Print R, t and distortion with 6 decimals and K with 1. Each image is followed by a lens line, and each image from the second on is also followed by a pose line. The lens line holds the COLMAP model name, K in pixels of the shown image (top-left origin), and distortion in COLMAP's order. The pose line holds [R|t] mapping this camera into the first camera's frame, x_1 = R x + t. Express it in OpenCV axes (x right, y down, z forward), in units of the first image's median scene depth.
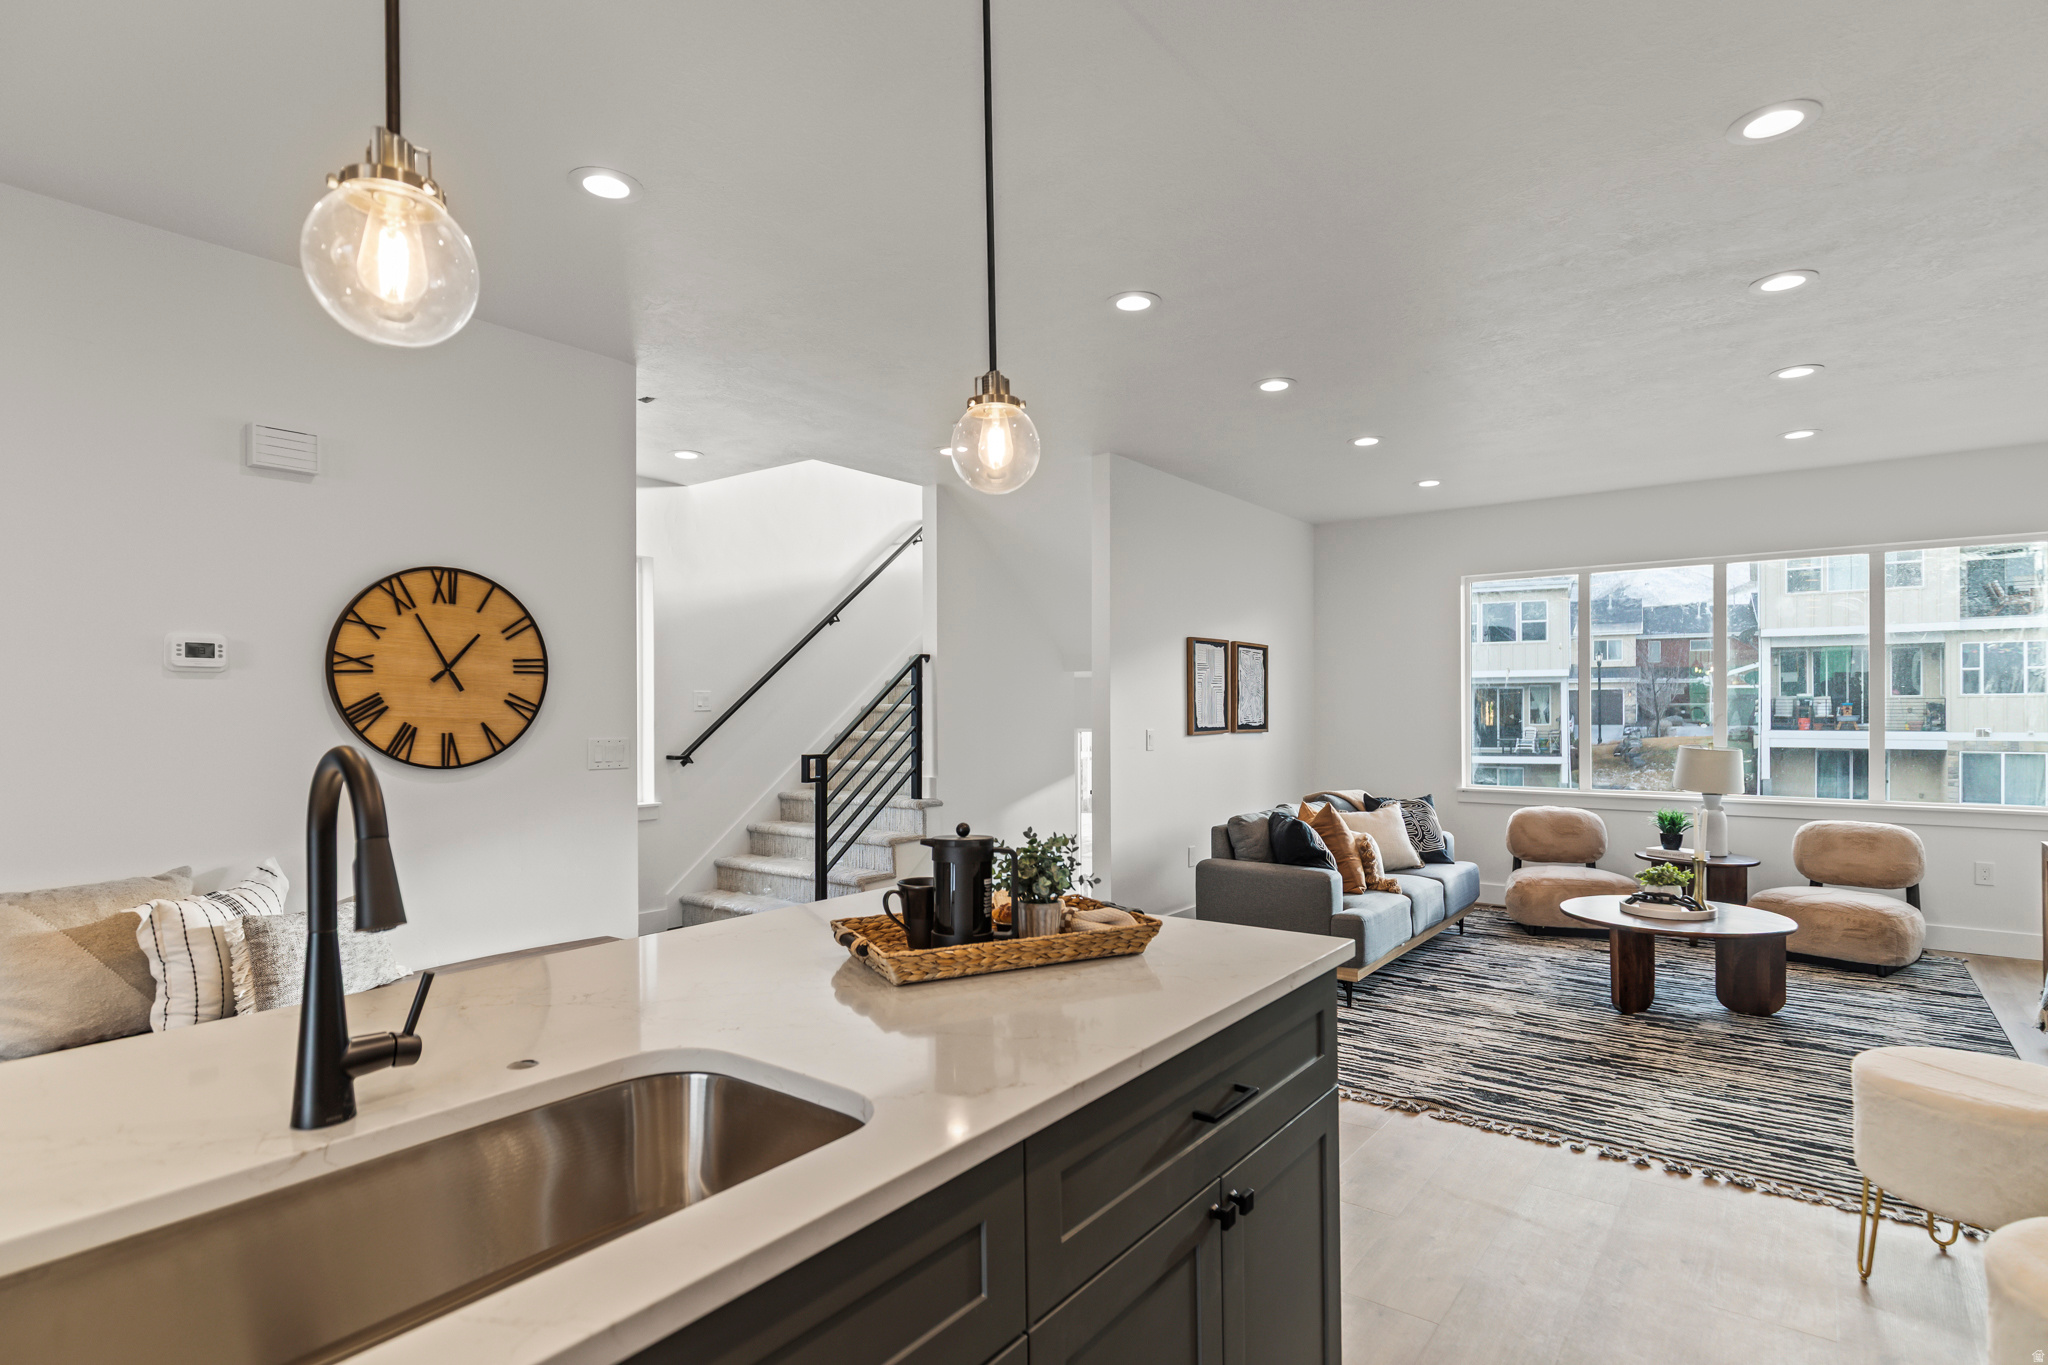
lens RADIAL K [[1132.5, 0, 1028.6], [0, 1132.5, 689.4], [0, 0, 1]] dist [0.003375, 0.000353]
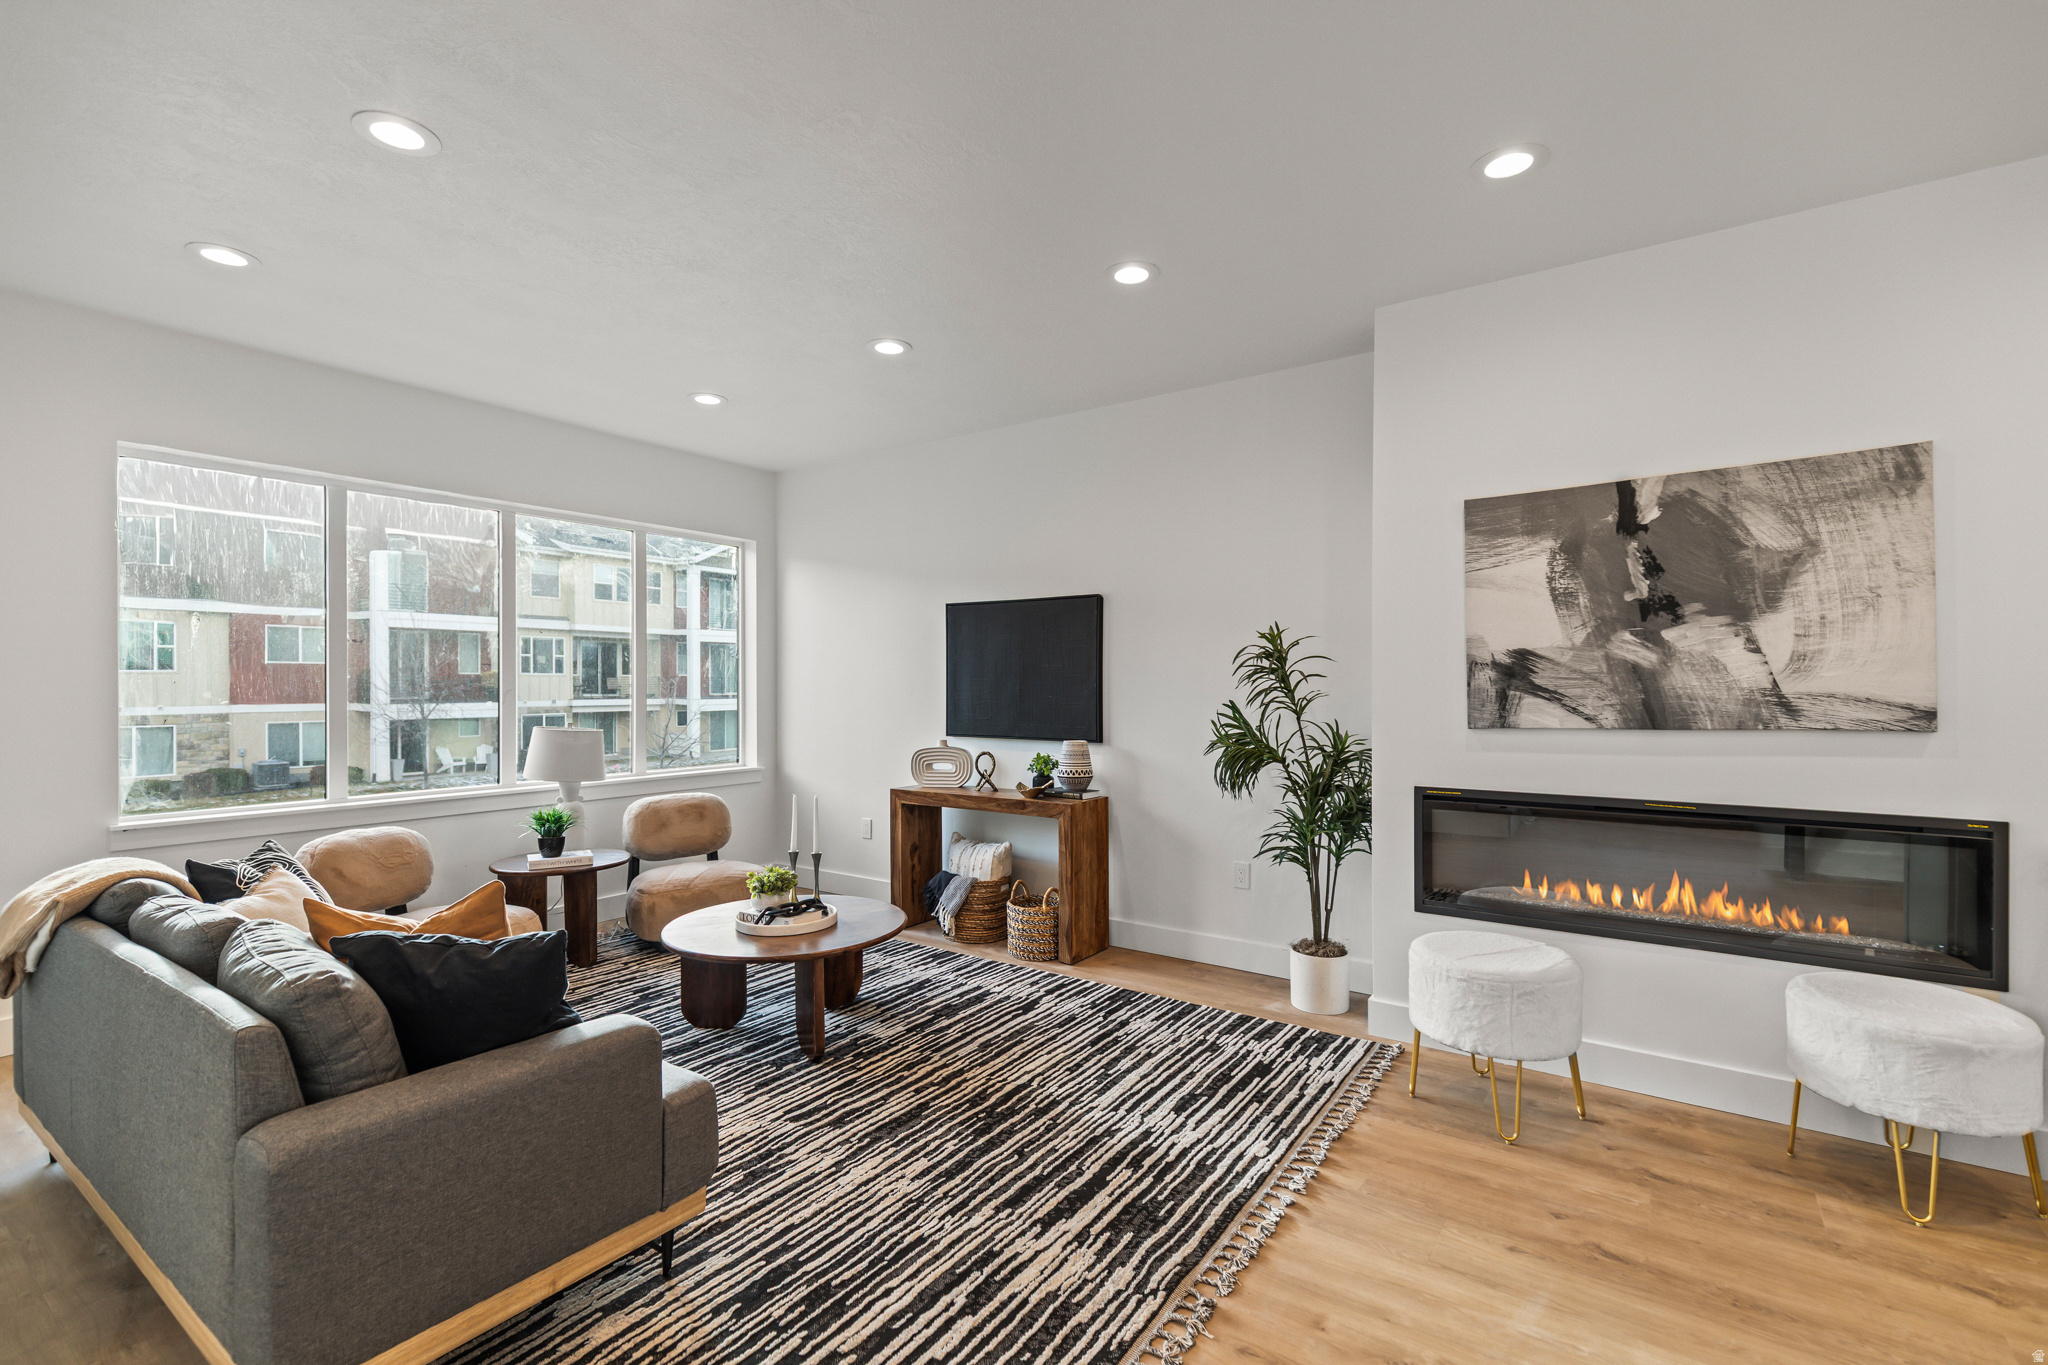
lens RADIAL K [[928.0, 0, 1019.9], [0, 928.0, 682.8], [0, 0, 1]] dist [0.004731, -0.002203]
pose [[-0.045654, 0.001795, 0.998956, -0.100141], [-0.016193, 0.999866, -0.002537, 0.012462], [-0.998826, -0.016291, -0.045619, 0.633496]]
